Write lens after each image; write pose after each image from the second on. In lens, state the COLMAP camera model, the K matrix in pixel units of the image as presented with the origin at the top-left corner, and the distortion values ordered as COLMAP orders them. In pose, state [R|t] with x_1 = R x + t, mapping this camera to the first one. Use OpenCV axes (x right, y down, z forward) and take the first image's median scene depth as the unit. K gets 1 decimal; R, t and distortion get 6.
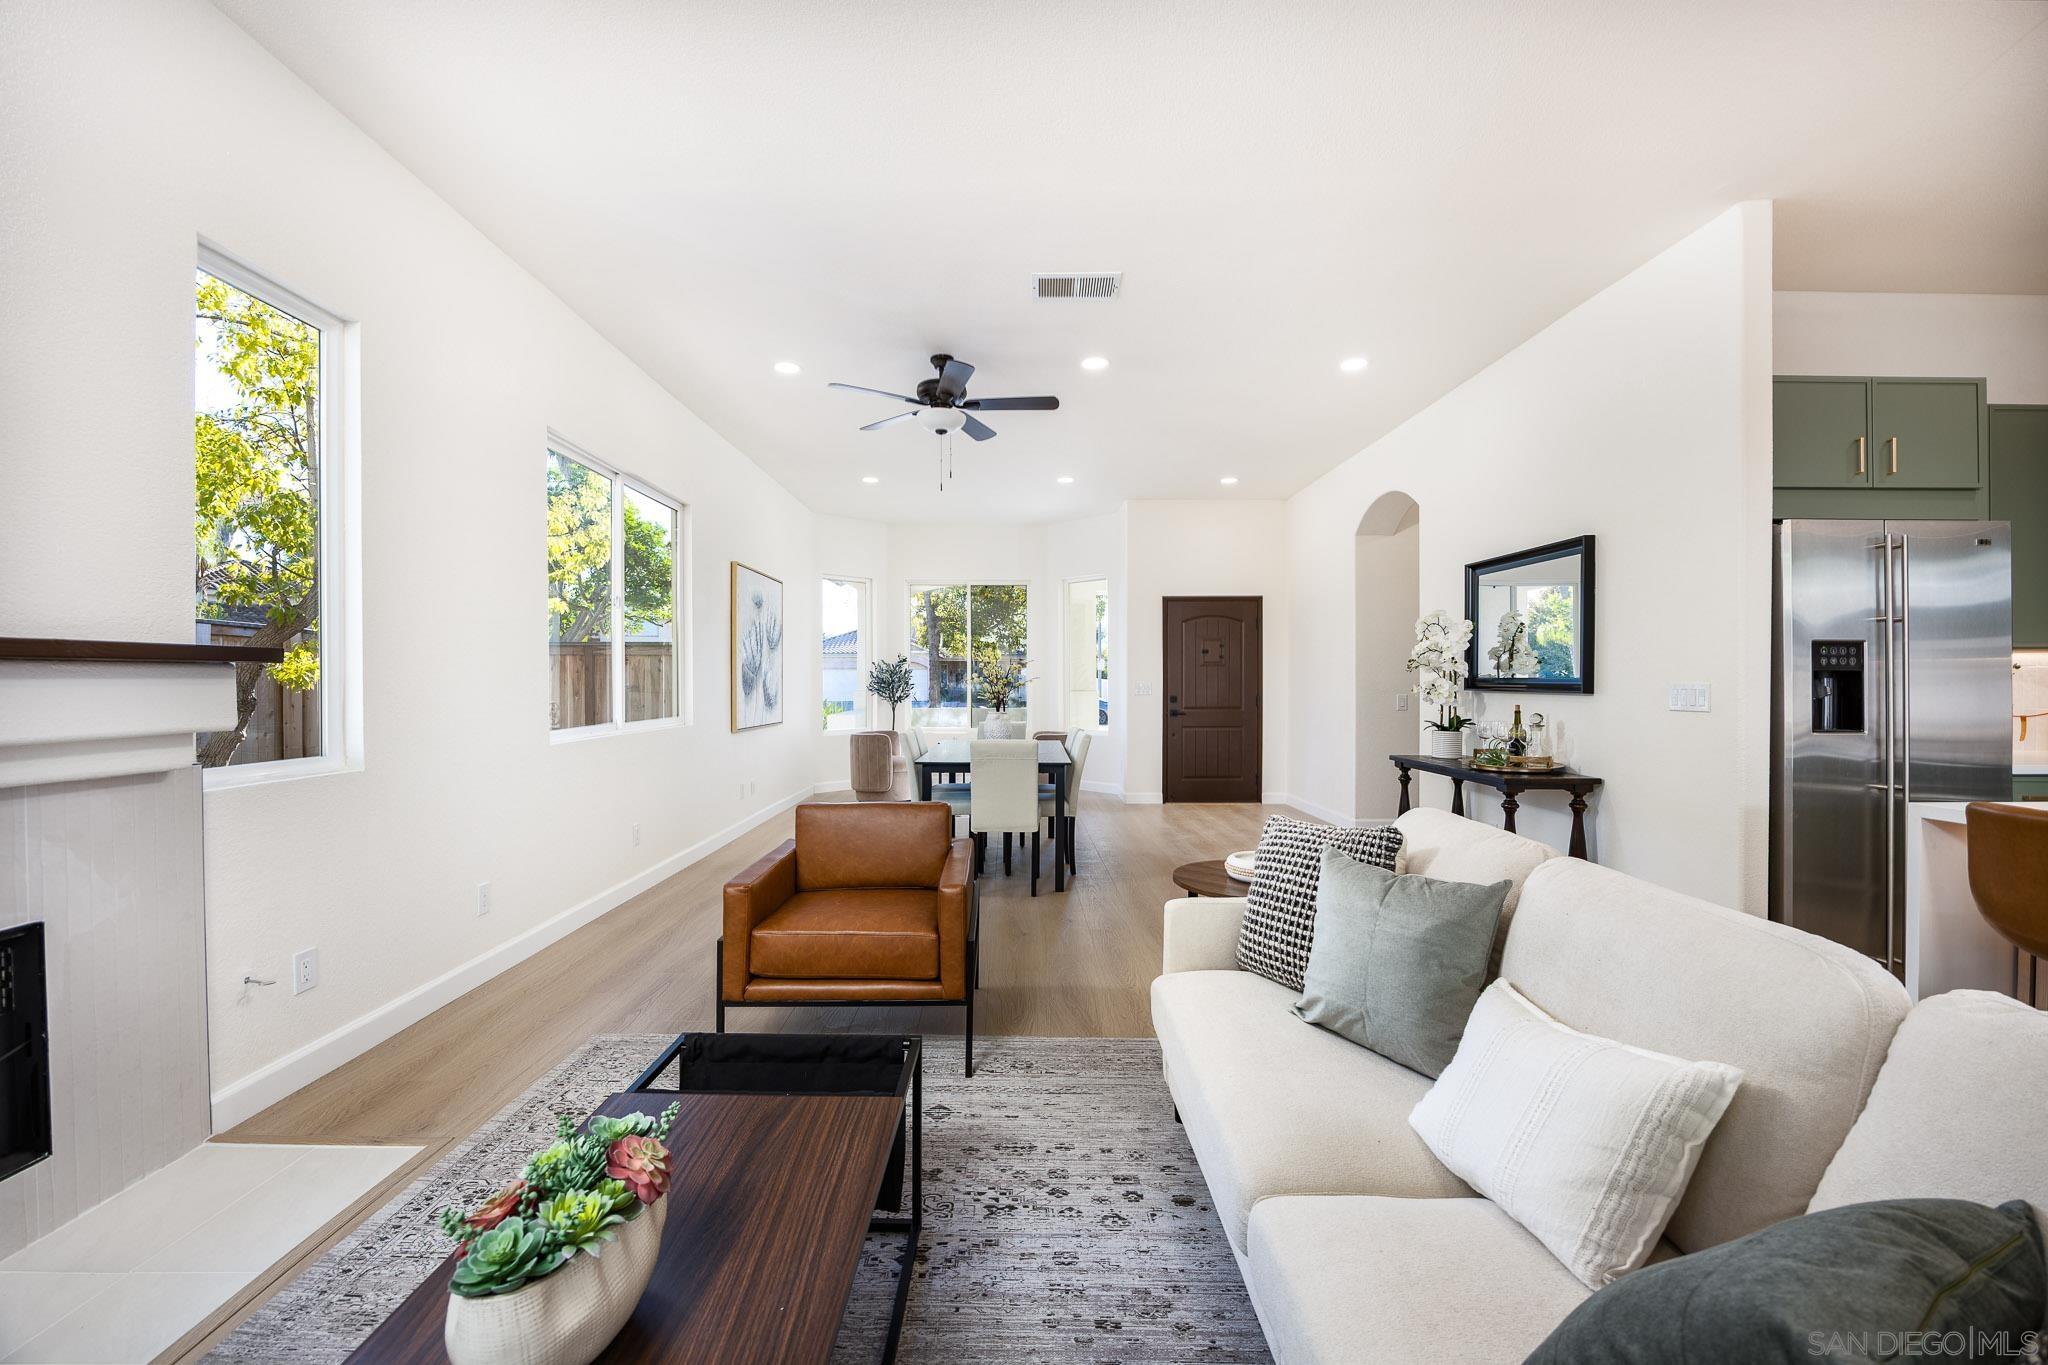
lens RADIAL K [[848.7, 0, 1026.7], [0, 848.7, 686.4], [0, 0, 1]] dist [0.000788, 0.000005]
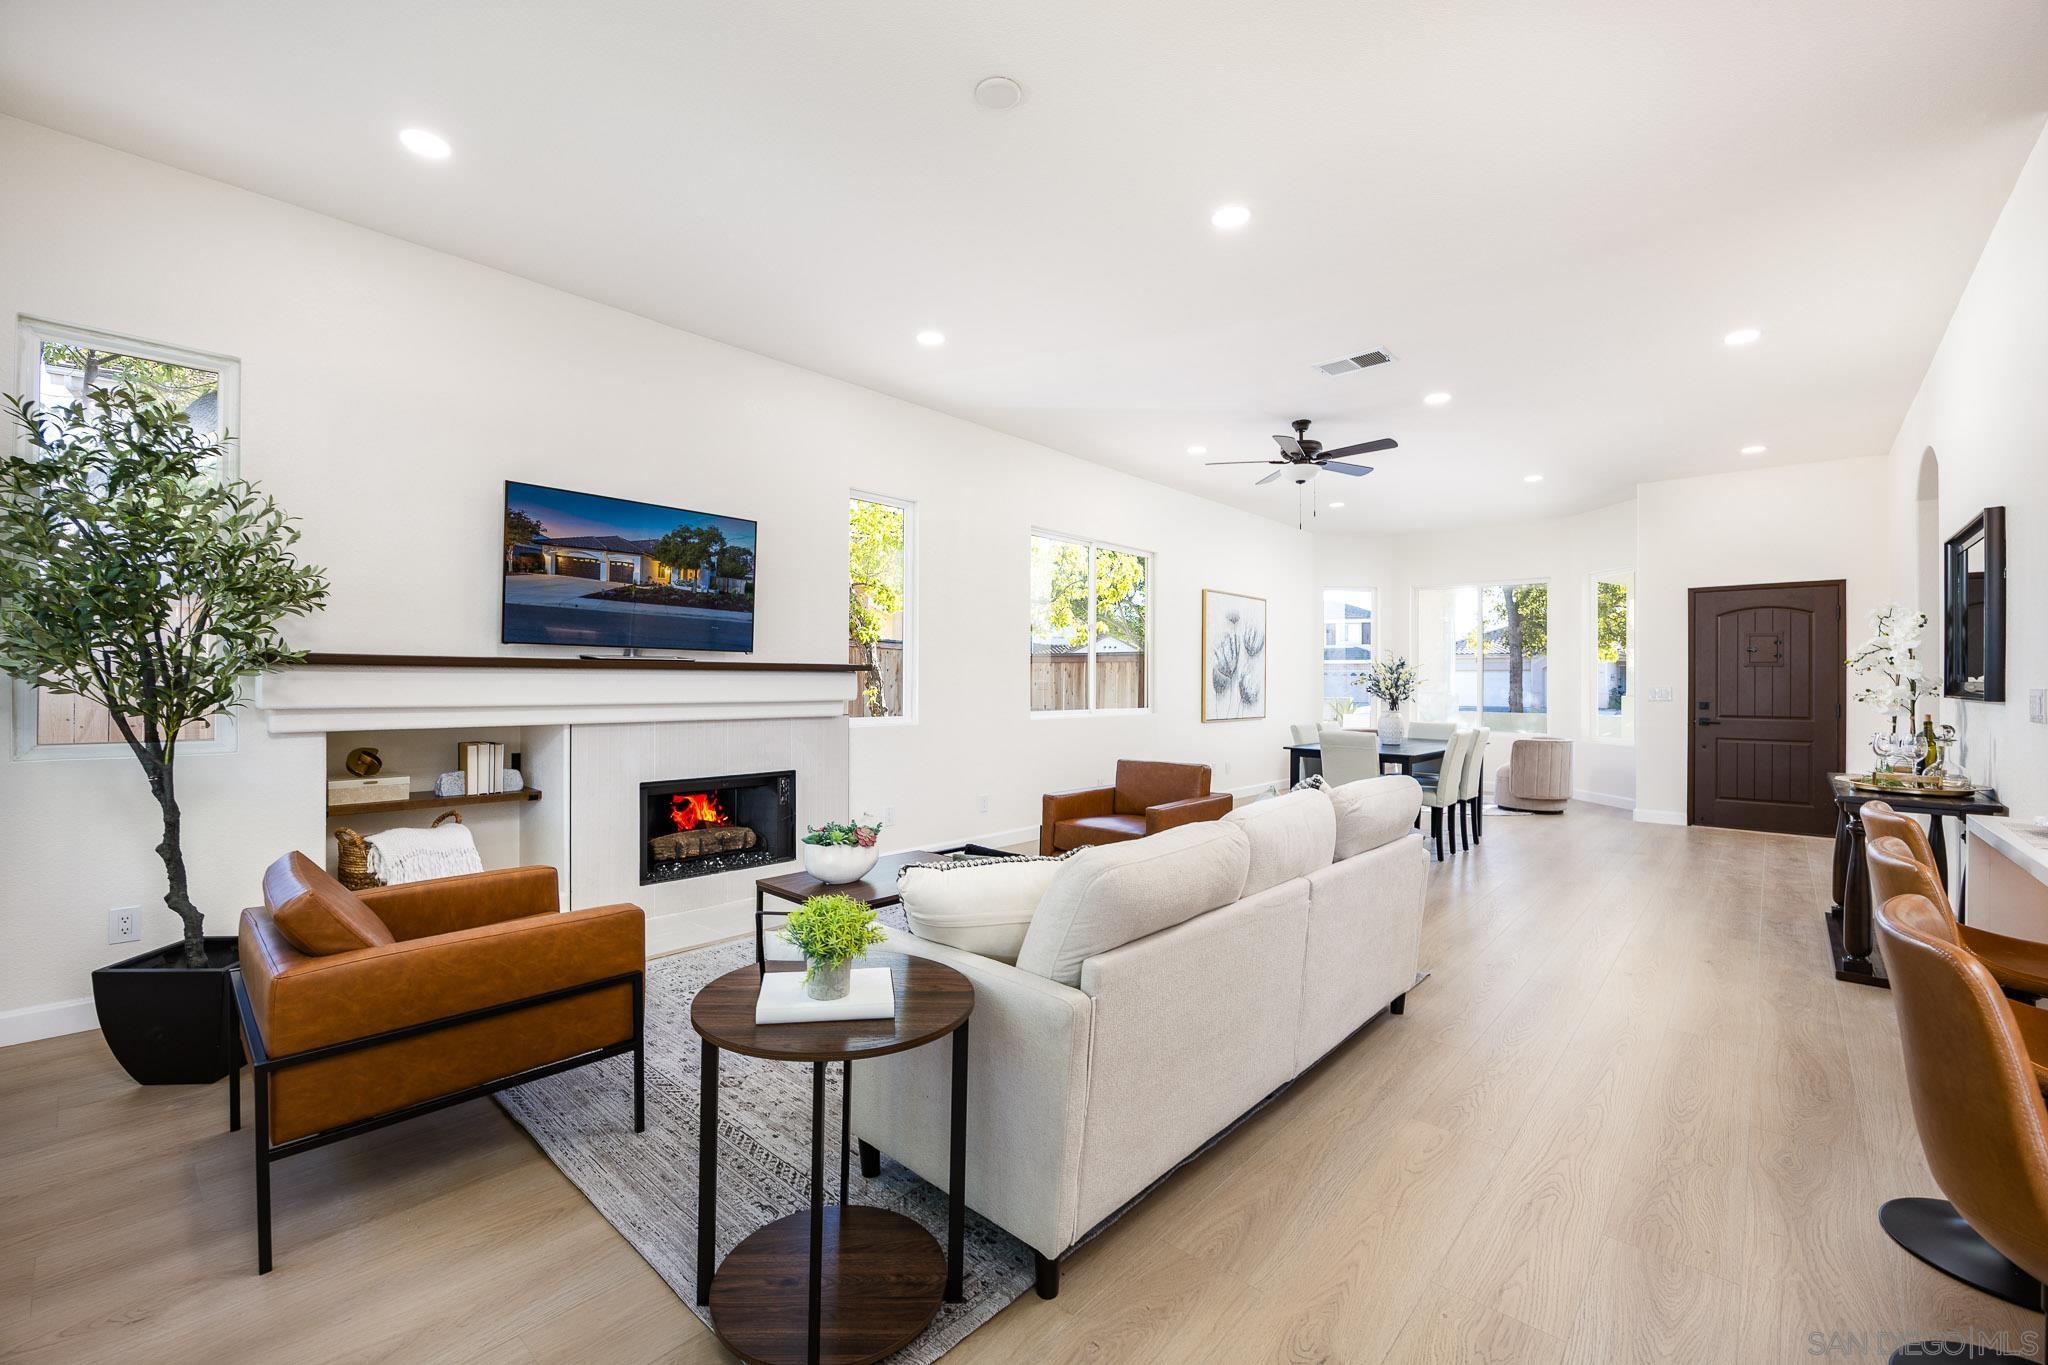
lens RADIAL K [[848.7, 0, 1024.5], [0, 848.7, 677.3], [0, 0, 1]] dist [0.000788, 0.000005]
pose [[0.738632, 0.000716, -0.674109, 0.322806], [-0.009793, 0.999905, -0.009668, 0.001639], [0.674038, 0.013743, 0.738569, -0.138465]]
